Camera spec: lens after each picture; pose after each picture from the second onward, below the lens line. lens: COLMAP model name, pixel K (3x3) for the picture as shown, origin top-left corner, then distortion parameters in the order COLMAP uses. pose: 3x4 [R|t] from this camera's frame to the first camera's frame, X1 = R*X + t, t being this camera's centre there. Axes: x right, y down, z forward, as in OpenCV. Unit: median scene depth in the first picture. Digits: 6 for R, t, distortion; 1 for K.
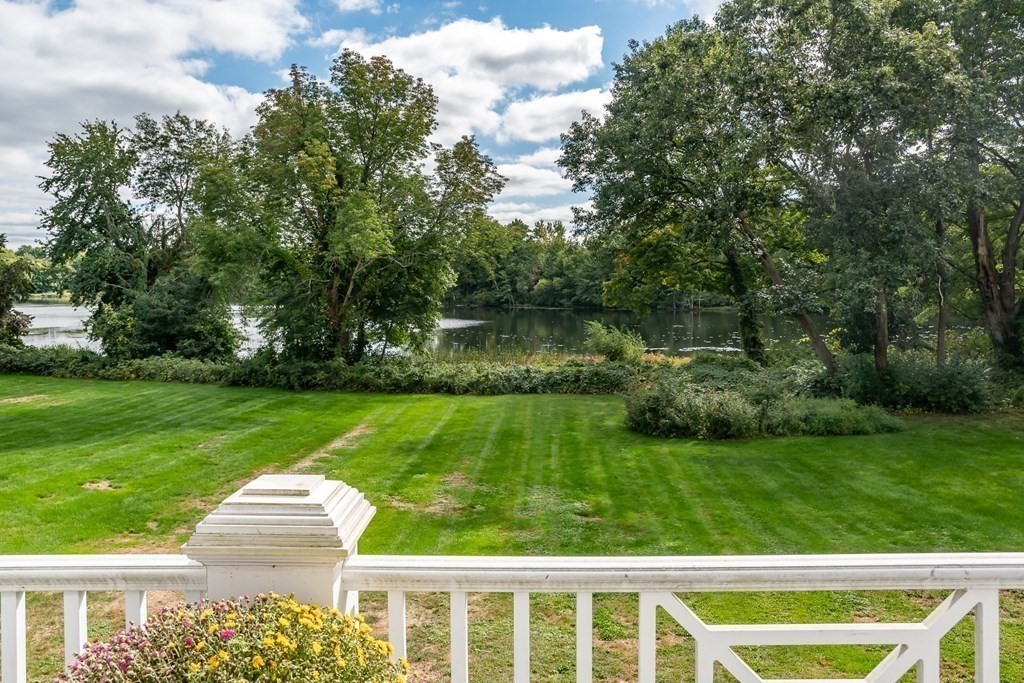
lens RADIAL K [[850.2, 0, 533.6], [0, 850.2, 296.2], [0, 0, 1]] dist [-0.030190, 0.009920]
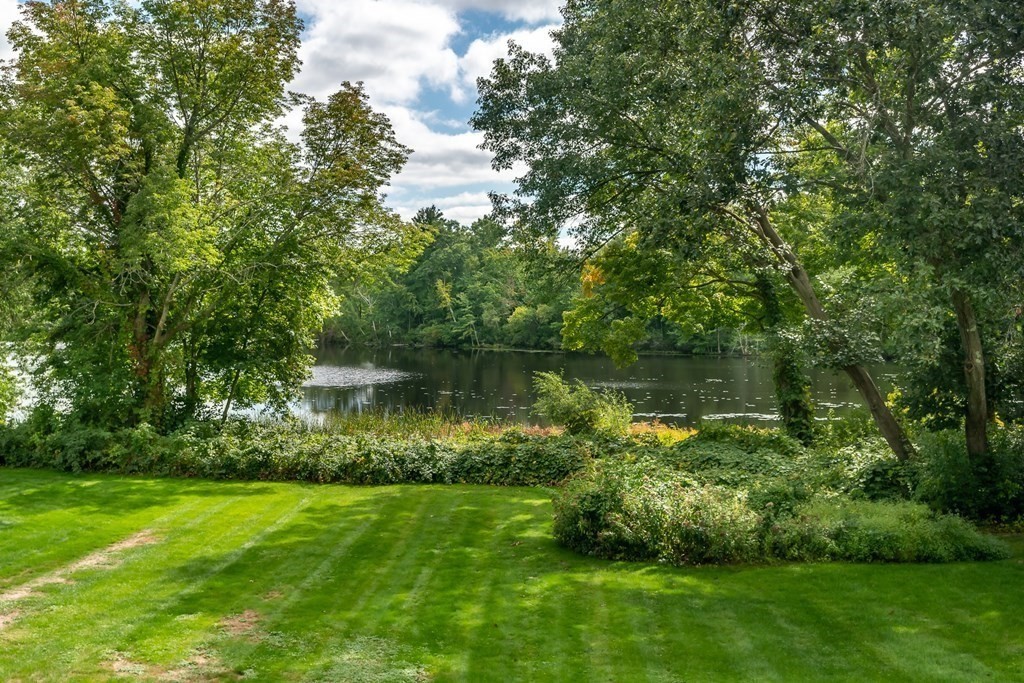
lens RADIAL K [[1249.4, 0, 512.2], [0, 1249.4, 344.9], [0, 0, 1]] dist [0.071718, 0.000000]
pose [[0.999121, 0.011888, -0.040208, 0.098463], [-0.011482, 0.999881, 0.010329, -0.000828], [0.040326, -0.009858, 0.999138, 0.059413]]
